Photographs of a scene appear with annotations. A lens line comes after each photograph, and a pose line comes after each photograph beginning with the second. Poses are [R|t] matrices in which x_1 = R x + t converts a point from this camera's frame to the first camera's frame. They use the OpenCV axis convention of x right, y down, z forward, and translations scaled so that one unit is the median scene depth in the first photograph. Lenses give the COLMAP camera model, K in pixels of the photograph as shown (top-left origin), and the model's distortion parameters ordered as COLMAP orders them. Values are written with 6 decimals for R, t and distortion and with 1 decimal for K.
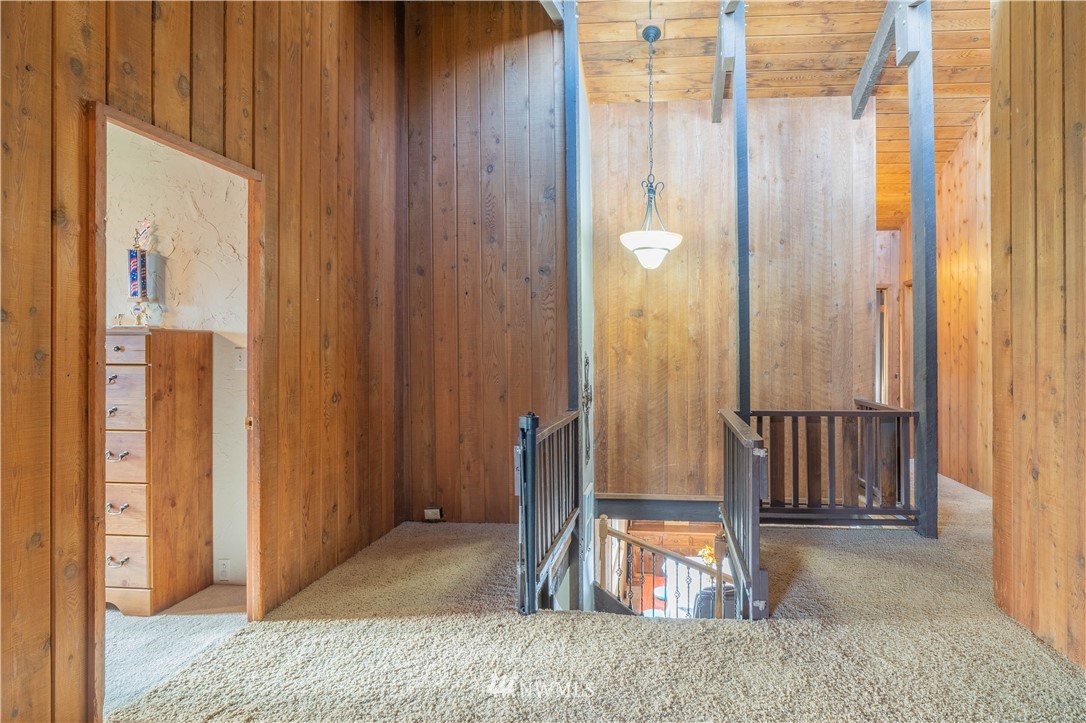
lens RADIAL K [[617.0, 0, 542.7], [0, 617.0, 358.0], [0, 0, 1]] dist [-0.004546, 0.001730]
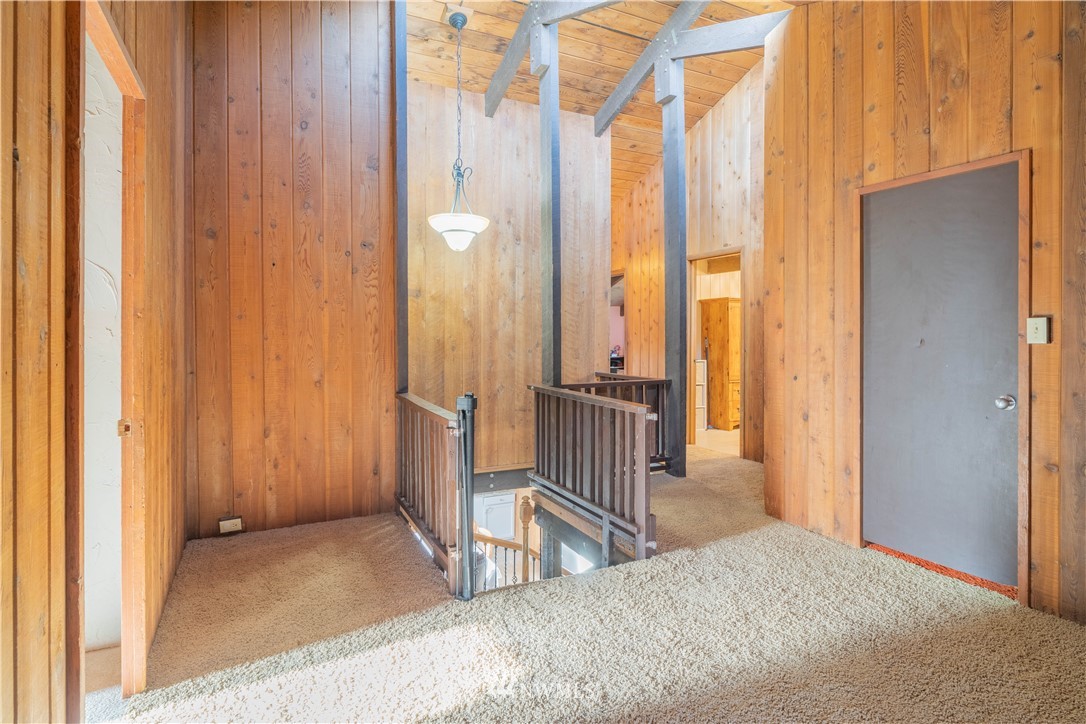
lens RADIAL K [[617.0, 0, 541.1], [0, 617.0, 341.3], [0, 0, 1]] dist [-0.004546, 0.001730]
pose [[0.840032, -0.006441, 0.542498, -0.277815], [0.004388, 0.999977, 0.005078, 0.000675], [-0.542518, -0.001885, 0.840042, 0.069951]]
